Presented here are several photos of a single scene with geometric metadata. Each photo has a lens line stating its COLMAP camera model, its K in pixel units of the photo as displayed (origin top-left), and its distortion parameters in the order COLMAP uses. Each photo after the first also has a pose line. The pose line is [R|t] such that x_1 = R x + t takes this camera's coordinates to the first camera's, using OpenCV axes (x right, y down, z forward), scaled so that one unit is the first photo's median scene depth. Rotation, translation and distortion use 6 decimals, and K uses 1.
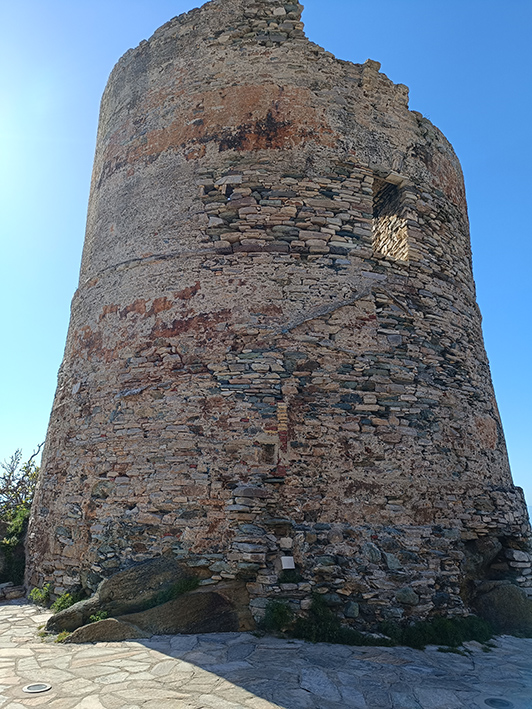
lens RADIAL K [[487.8, 0, 266.3], [0, 487.8, 367.2], [0, 0, 1]] dist [0.080961, -0.110576]
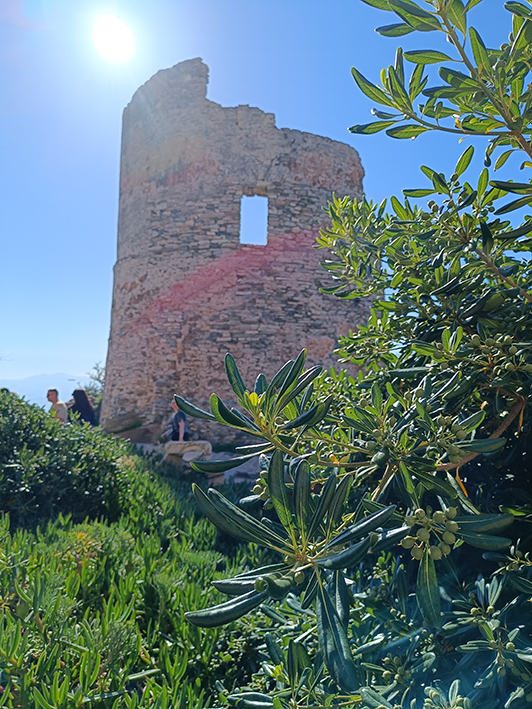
lens RADIAL K [[487.8, 0, 266.3], [0, 487.8, 367.2], [0, 0, 1]] dist [0.080961, -0.110576]
pose [[0.928408, -0.011095, -0.371396, 0.945244], [0.088742, 0.977248, 0.192643, -0.139934], [0.360809, -0.211810, 0.908270, -0.570223]]
